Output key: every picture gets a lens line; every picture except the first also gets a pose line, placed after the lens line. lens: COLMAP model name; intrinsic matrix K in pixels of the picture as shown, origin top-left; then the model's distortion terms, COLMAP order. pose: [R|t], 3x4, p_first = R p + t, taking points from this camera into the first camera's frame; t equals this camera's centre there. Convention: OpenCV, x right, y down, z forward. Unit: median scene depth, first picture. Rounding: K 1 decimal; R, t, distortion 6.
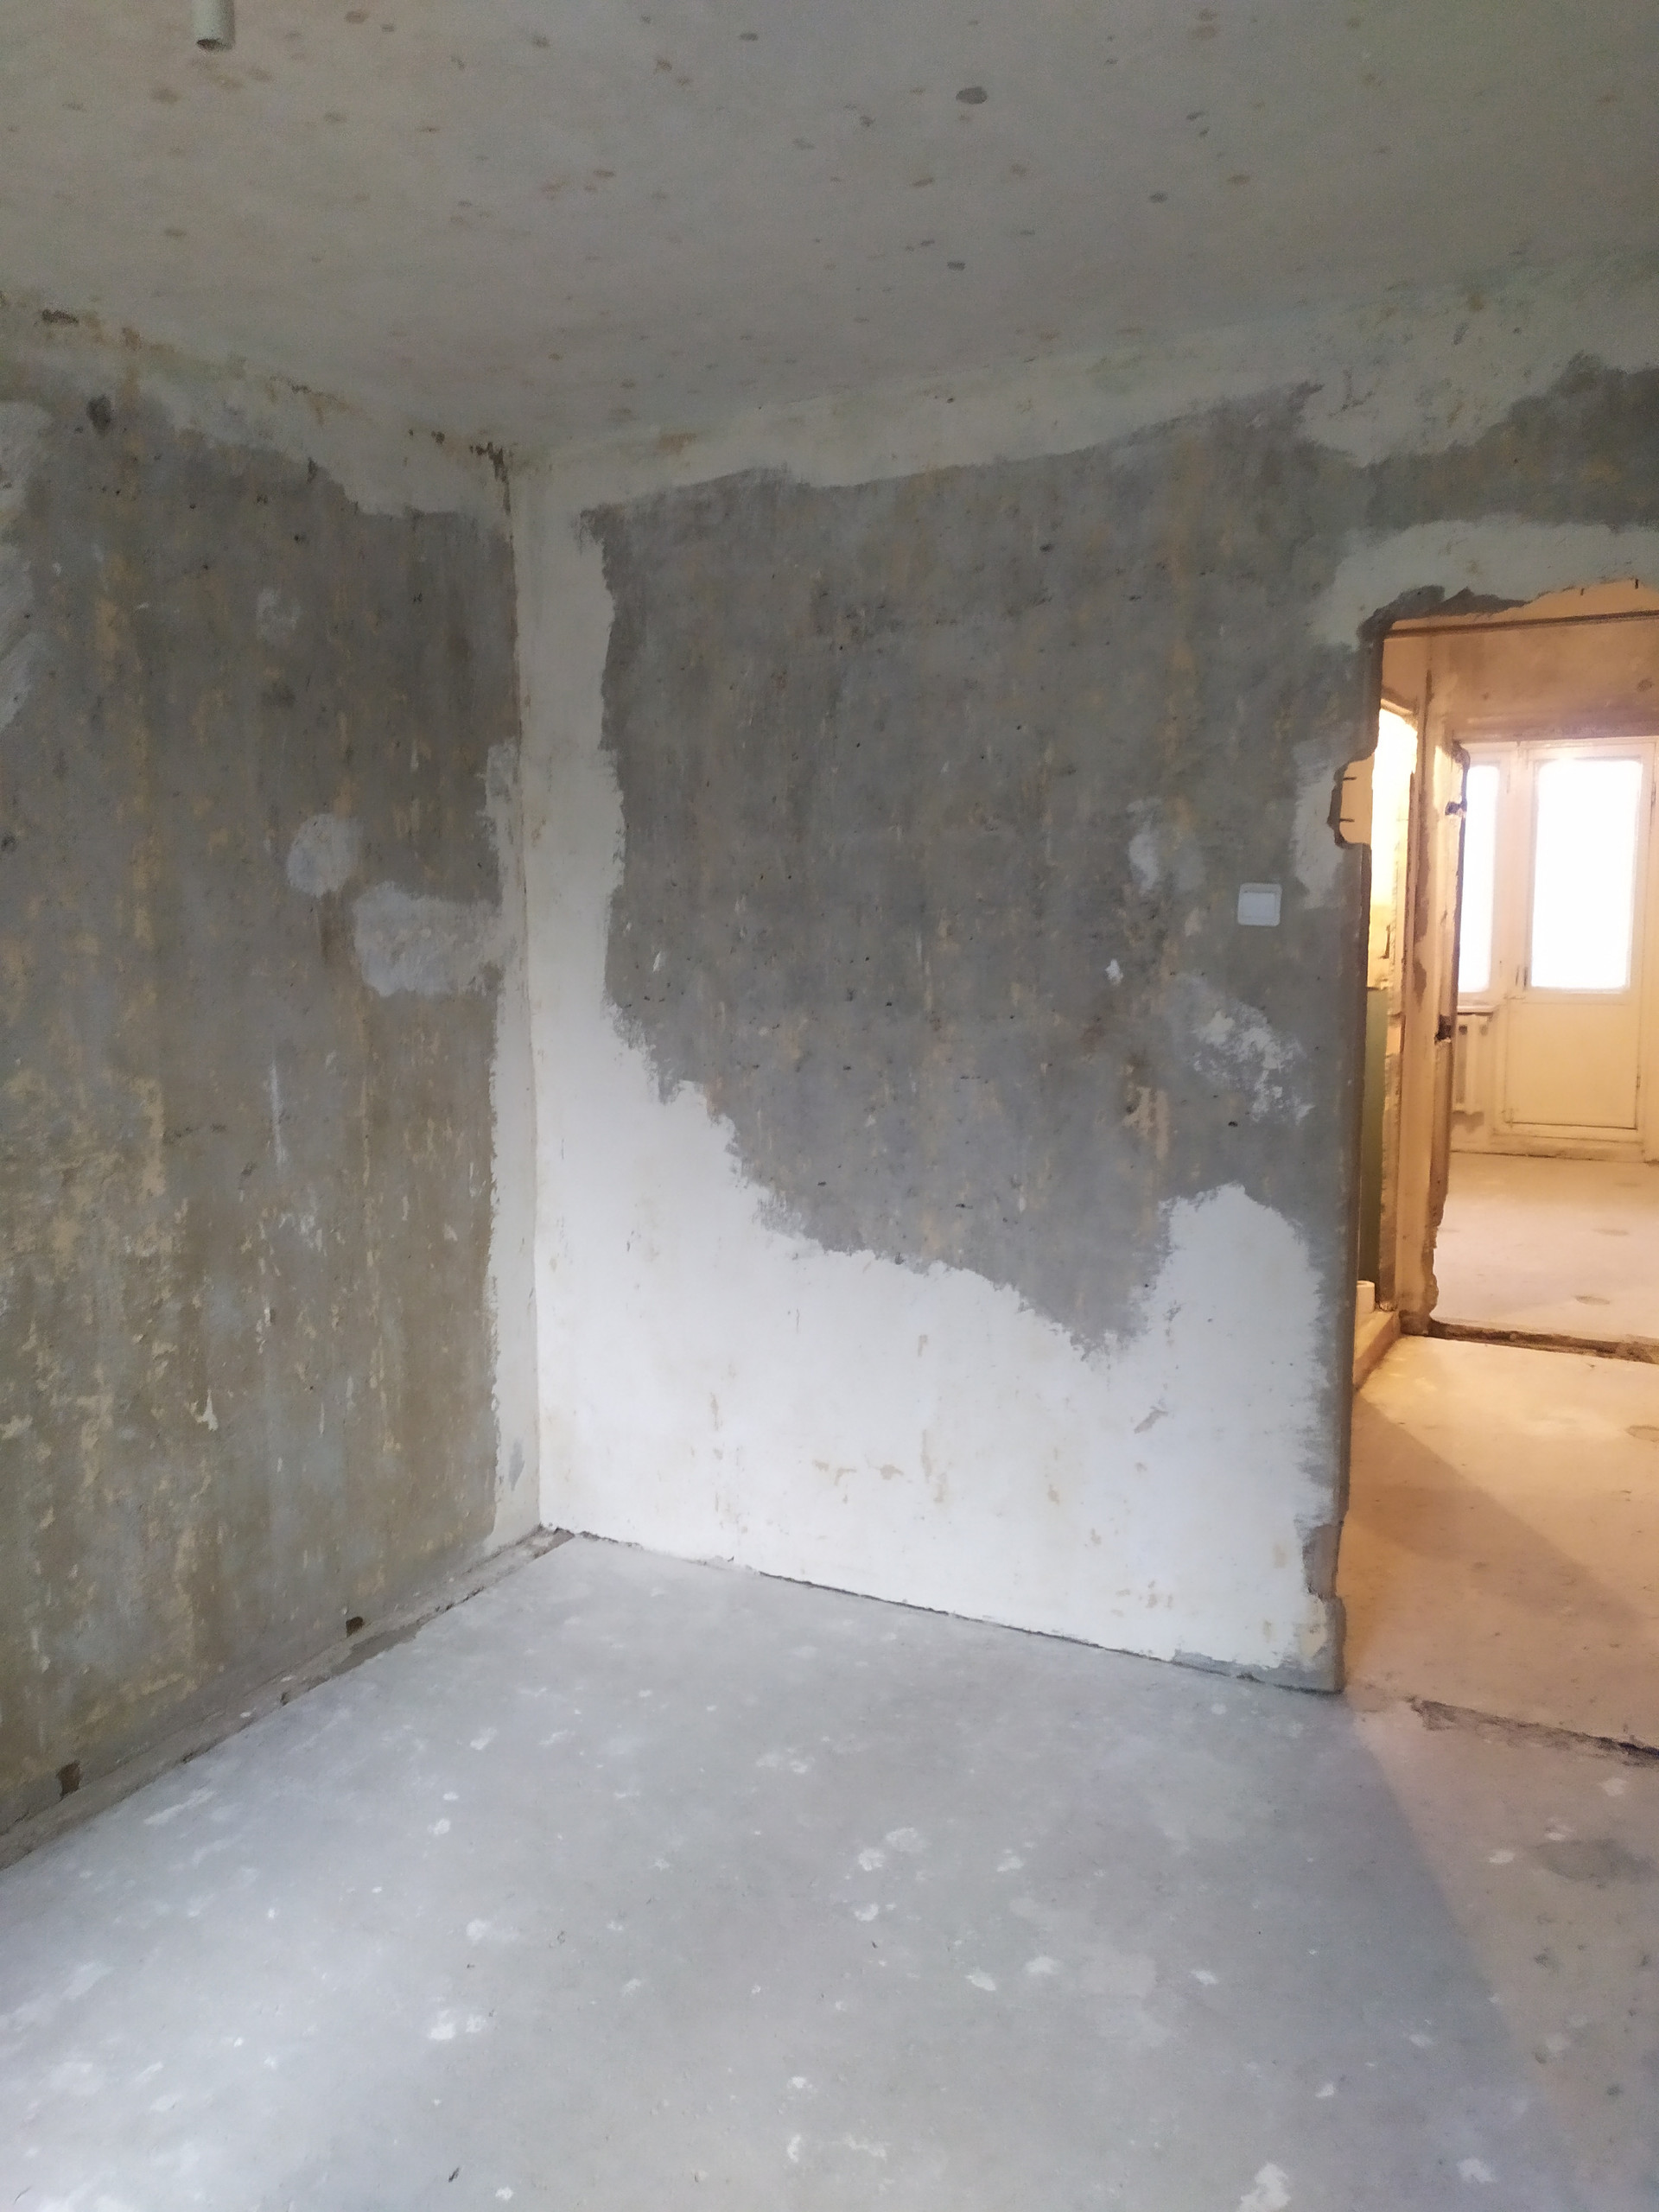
lens RADIAL K [[1667.7, 0, 807.5], [0, 1667.7, 1107.5], [0, 0, 1]] dist [0.059001, -0.061705]
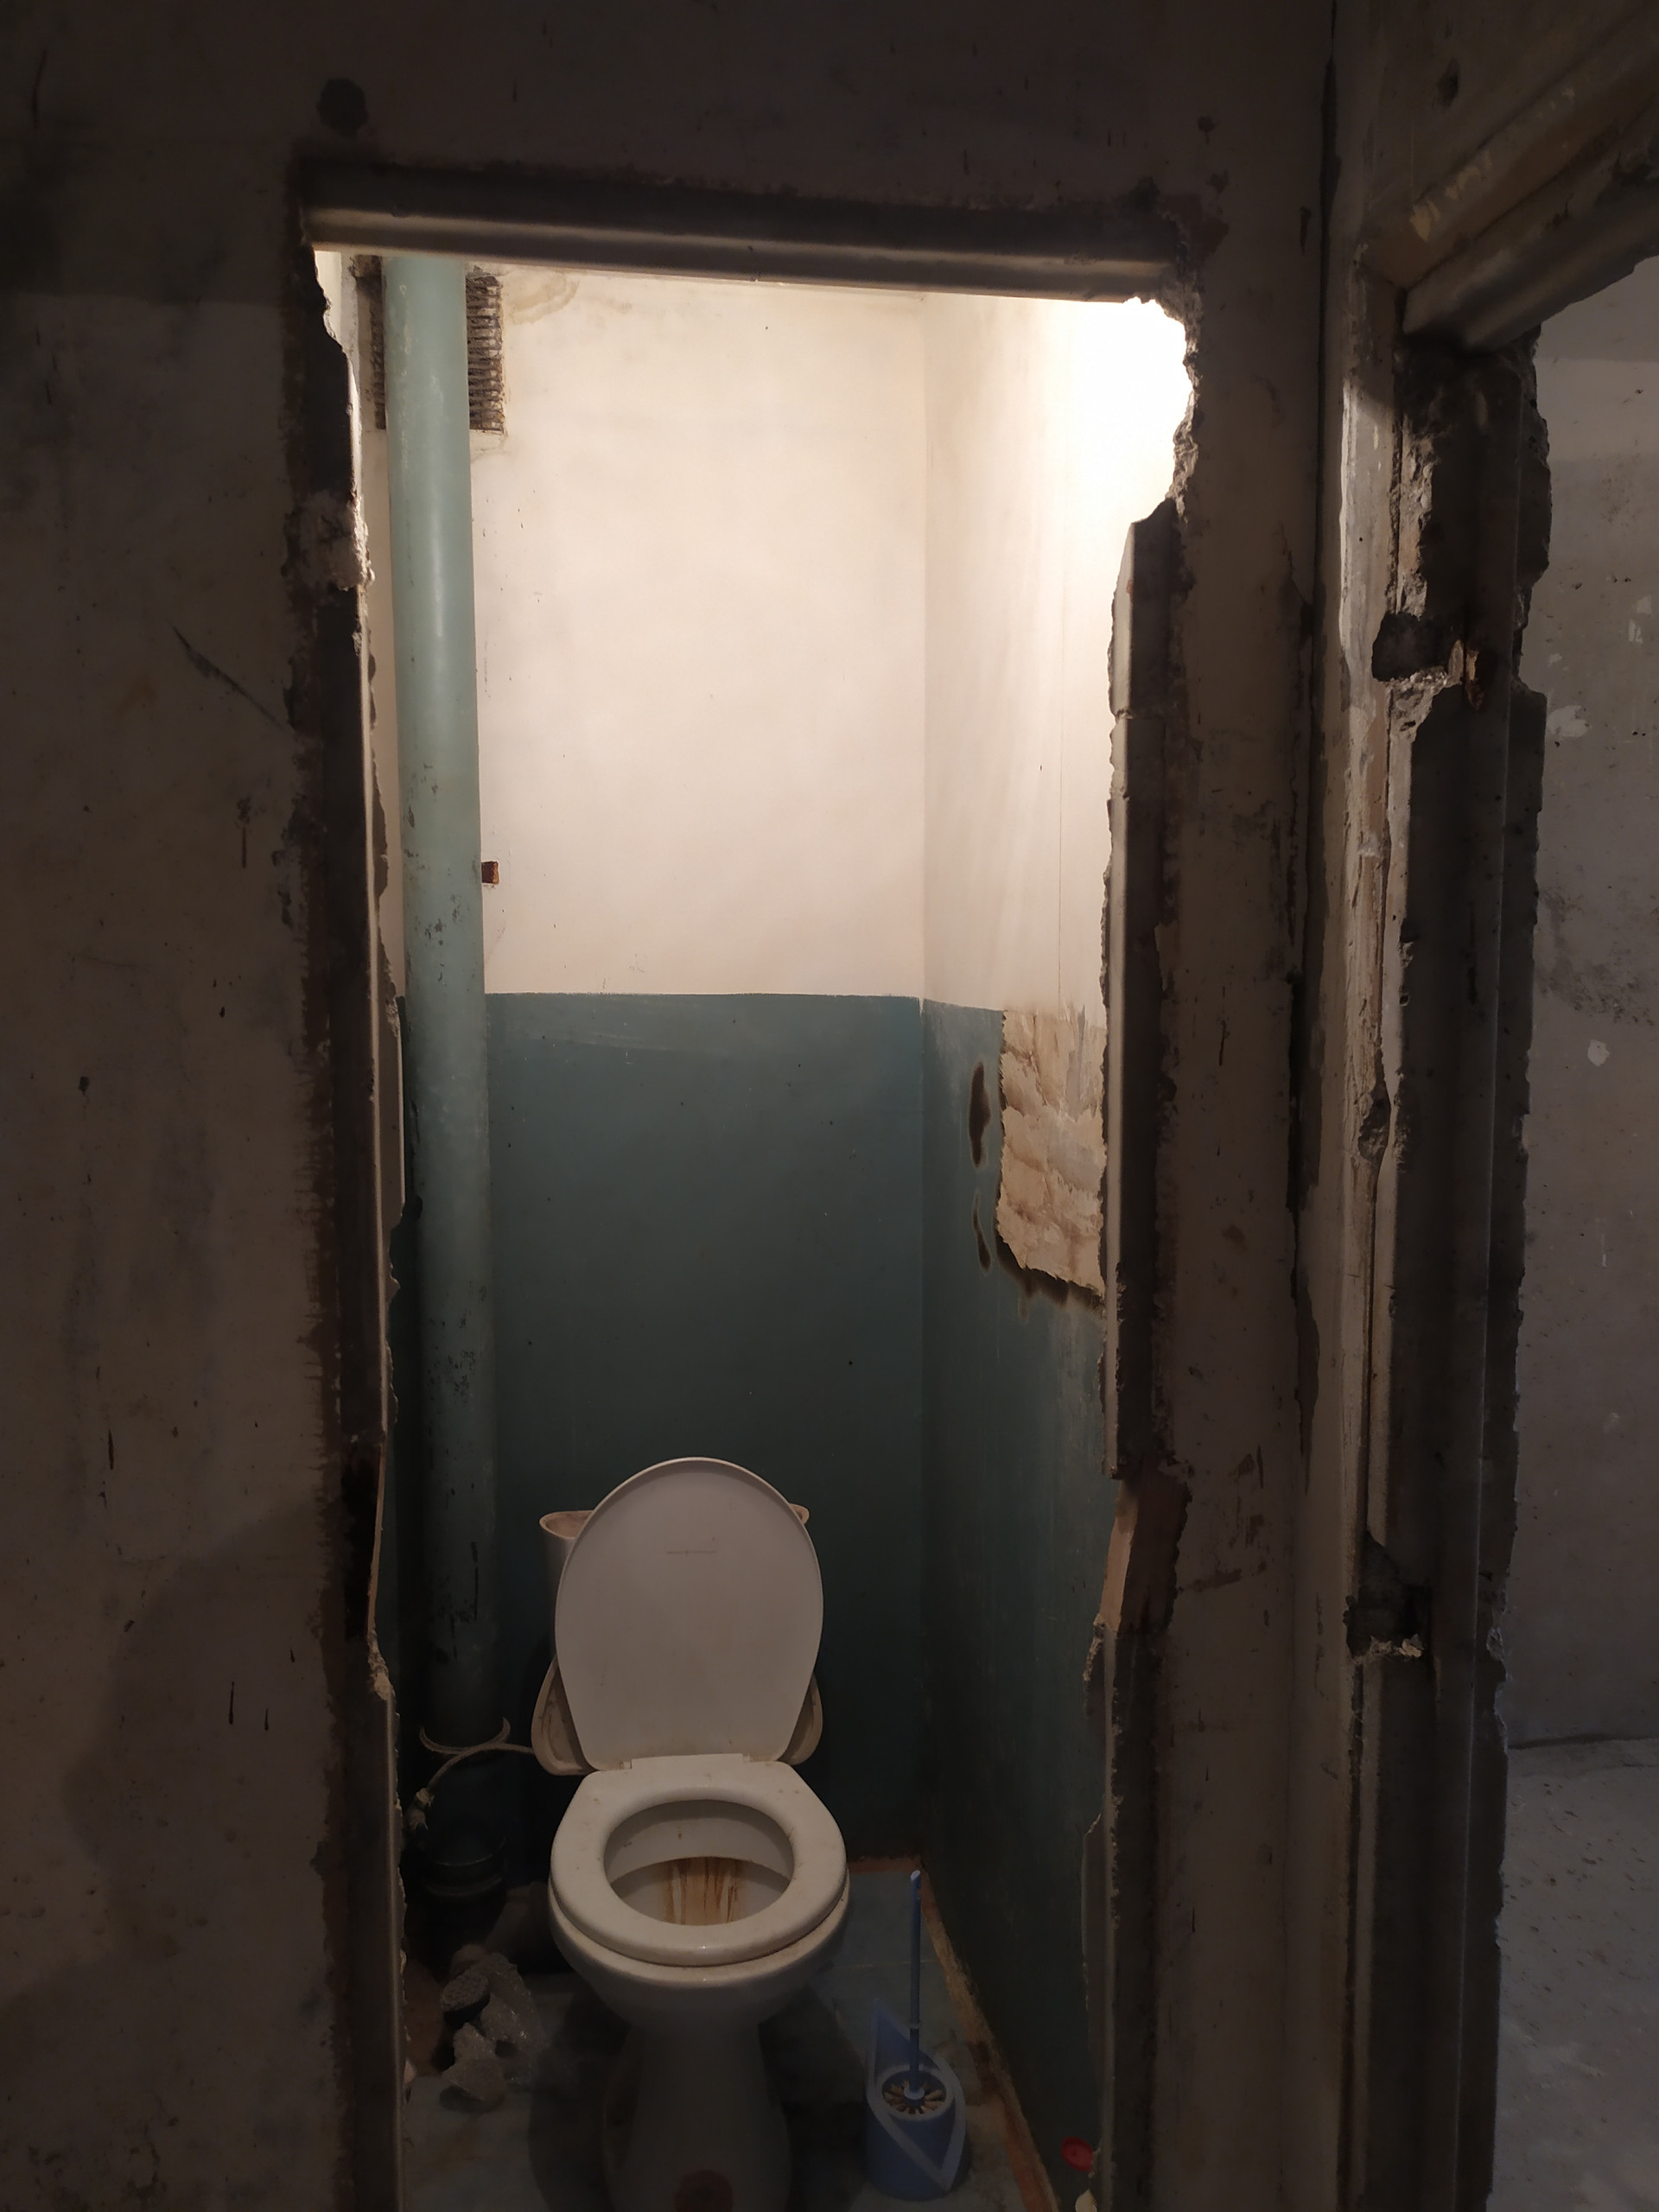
lens RADIAL K [[1667.7, 0, 840.5], [0, 1667.7, 1095.0], [0, 0, 1]] dist [0.059001, -0.061705]
pose [[0.620382, 0.087298, -0.779427, 0.508412], [-0.113225, 0.993345, 0.021136, -0.111883], [0.776084, 0.075138, 0.626137, 0.790357]]
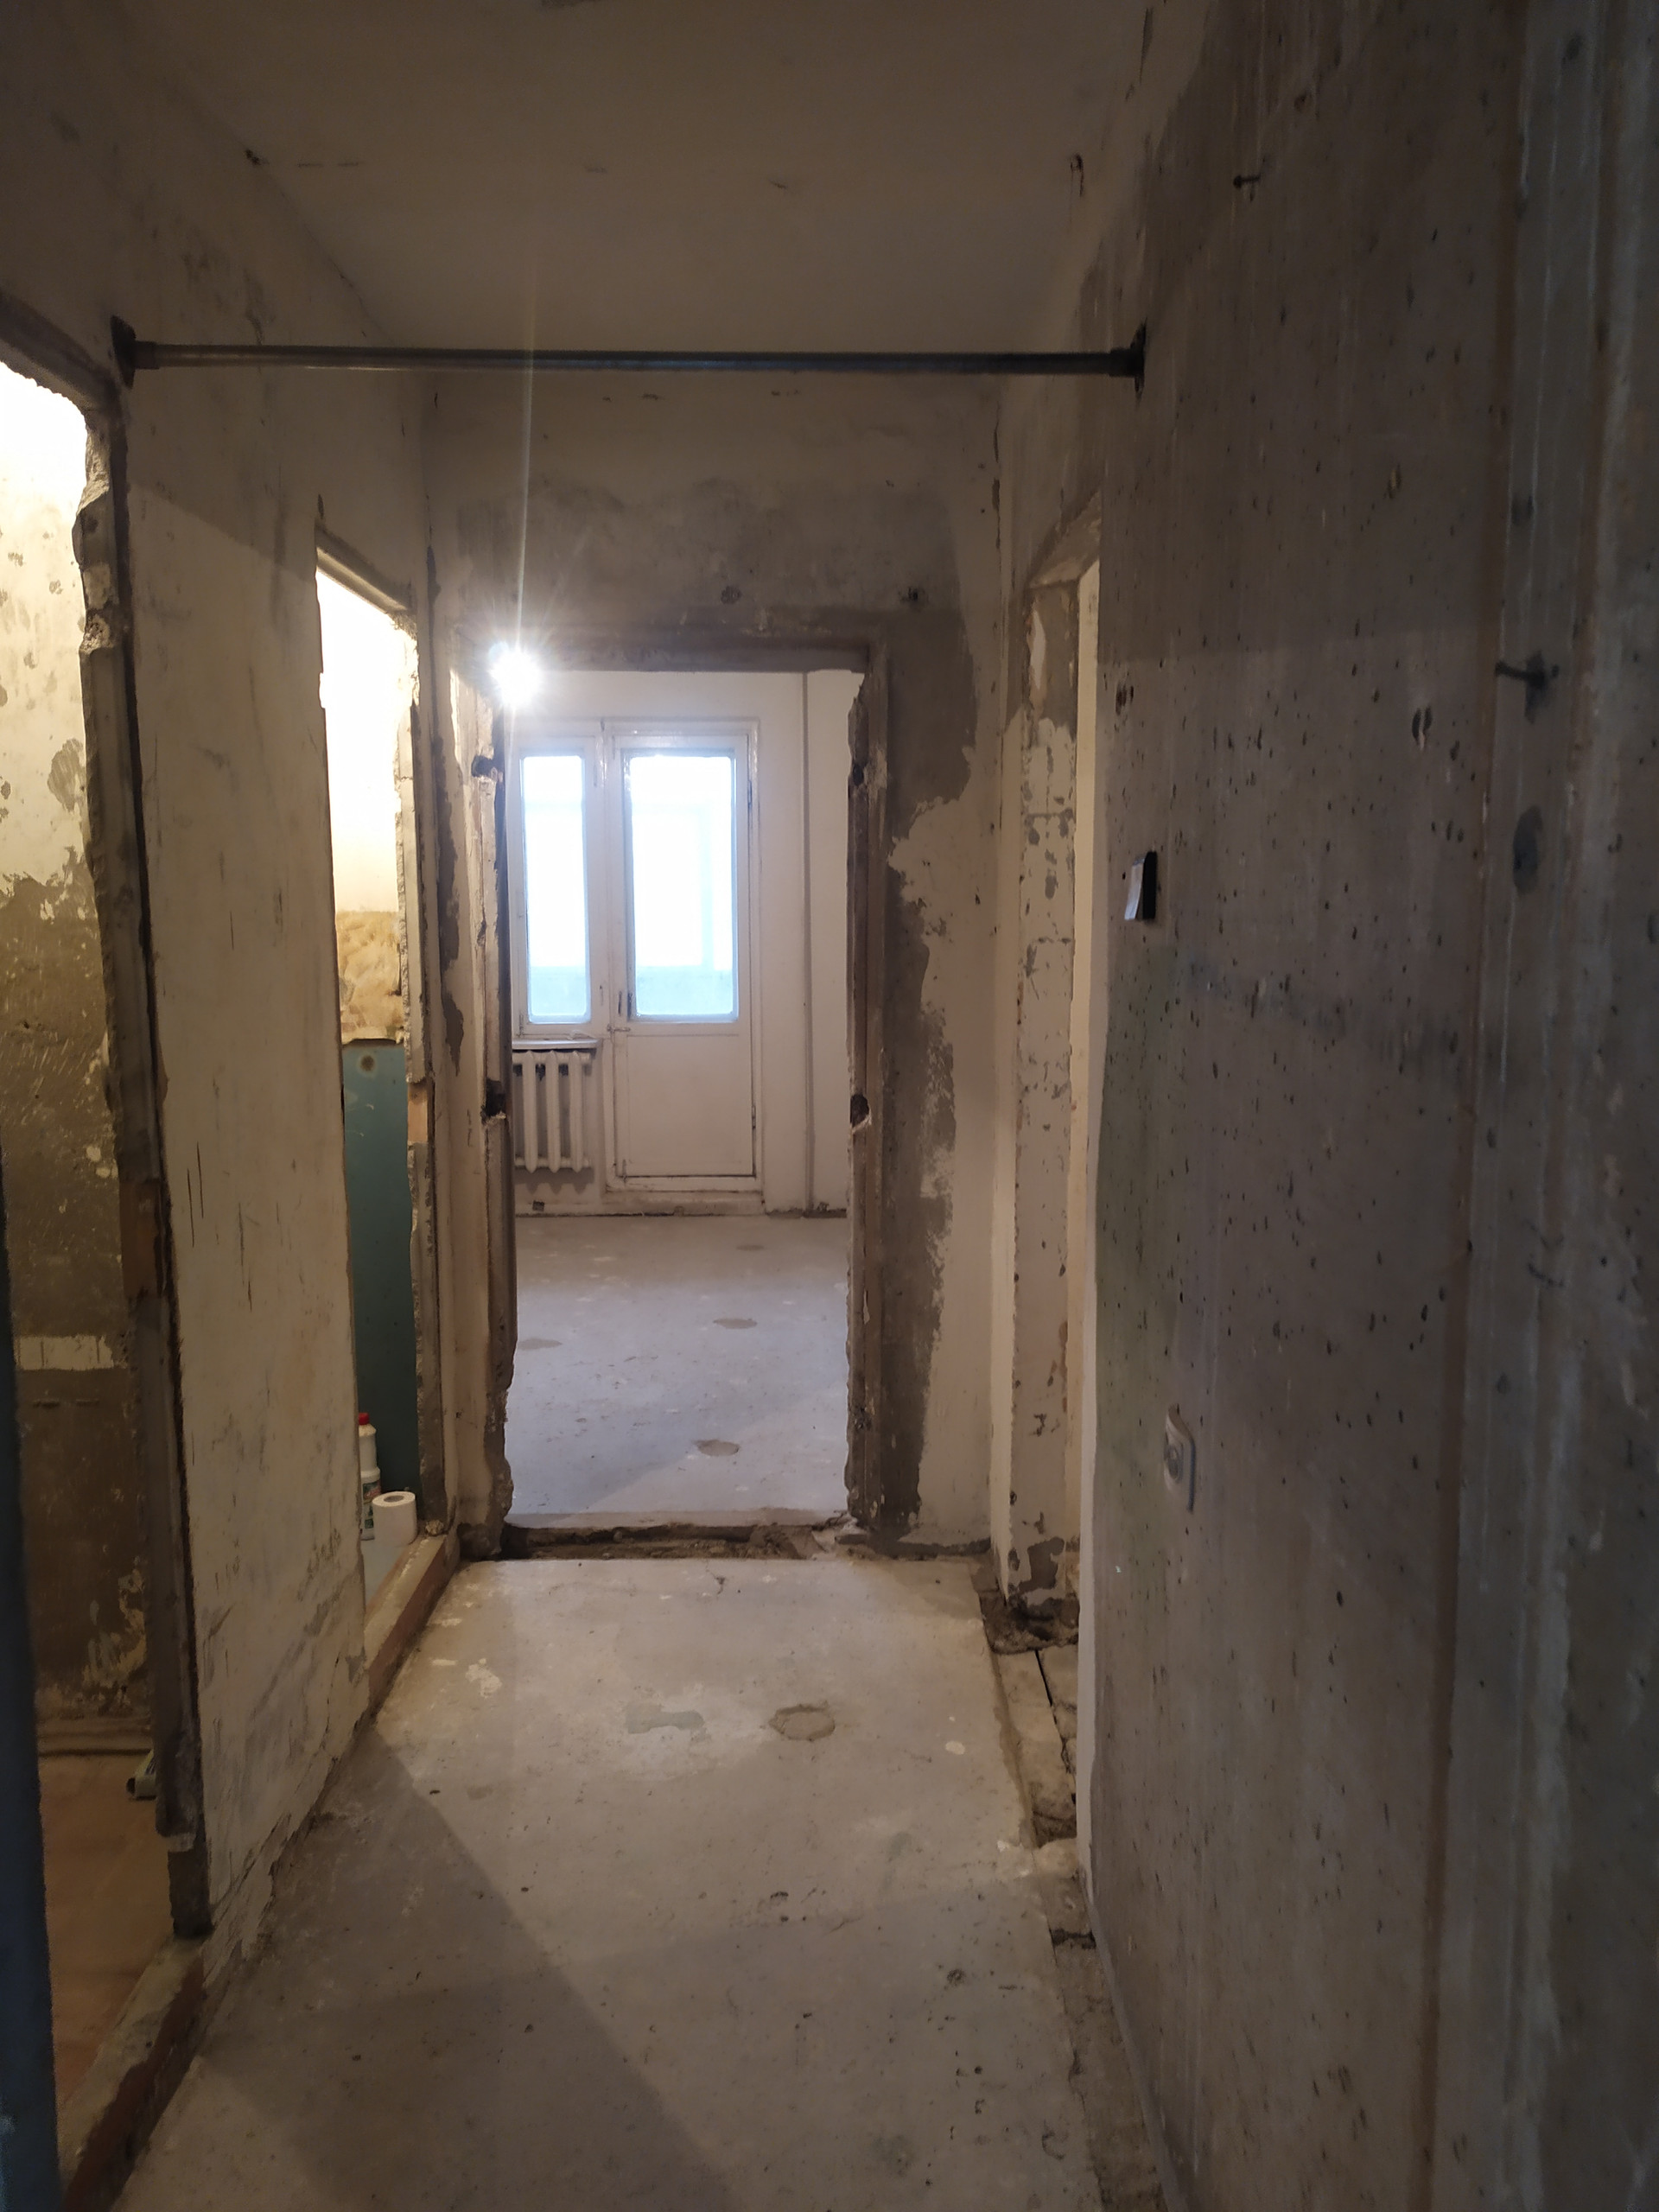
lens RADIAL K [[1667.7, 0, 834.9], [0, 1667.7, 1115.6], [0, 0, 1]] dist [0.059001, -0.061705]
pose [[0.872616, -0.055099, 0.485288, 0.175051], [0.058237, 0.998266, 0.008623, -0.038177], [-0.484922, 0.020737, 0.874312, 0.356163]]
